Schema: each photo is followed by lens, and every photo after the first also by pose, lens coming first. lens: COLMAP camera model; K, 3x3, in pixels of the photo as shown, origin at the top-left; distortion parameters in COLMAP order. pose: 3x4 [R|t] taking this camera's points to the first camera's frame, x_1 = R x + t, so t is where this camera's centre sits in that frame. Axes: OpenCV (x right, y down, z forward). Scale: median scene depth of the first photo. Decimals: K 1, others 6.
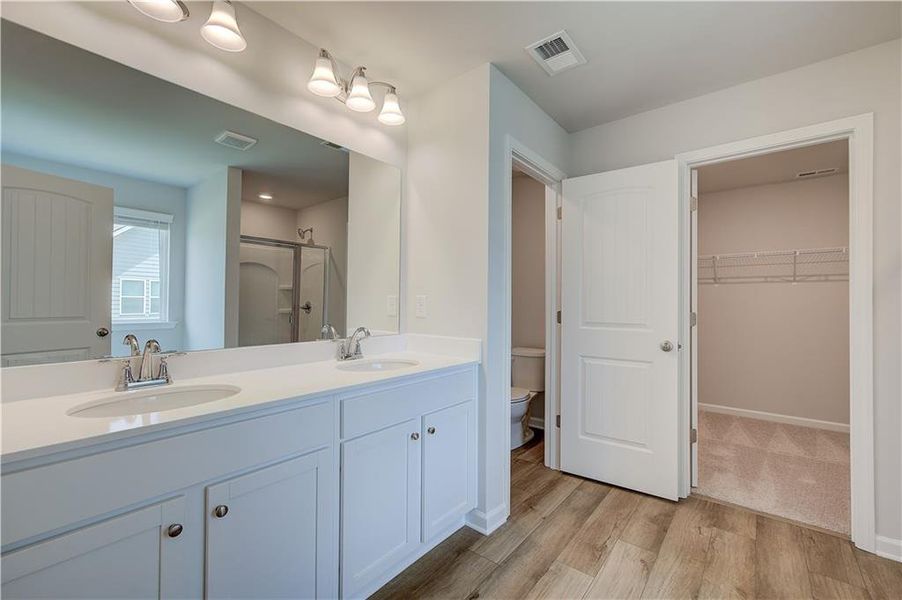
lens RADIAL K [[398.2, 0, 467.7], [0, 398.2, 297.2], [0, 0, 1]] dist [0.001101, 0.000072]
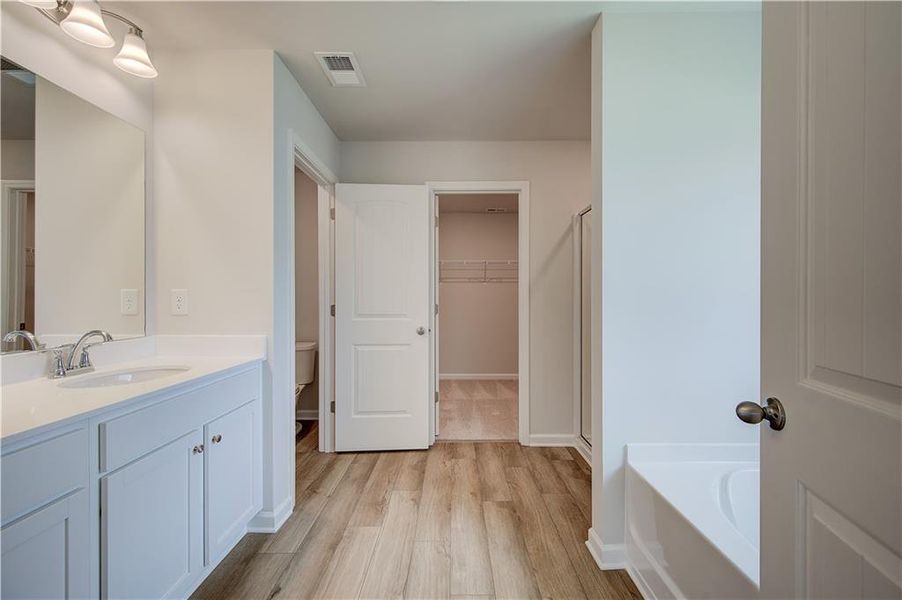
lens RADIAL K [[398.2, 0, 467.7], [0, 398.2, 297.2], [0, 0, 1]] dist [0.001101, 0.000072]
pose [[0.736323, -0.004734, 0.676613, -0.256655], [-0.003205, 0.999940, 0.010483, 0.001765], [-0.676622, -0.009888, 0.736264, -0.043434]]
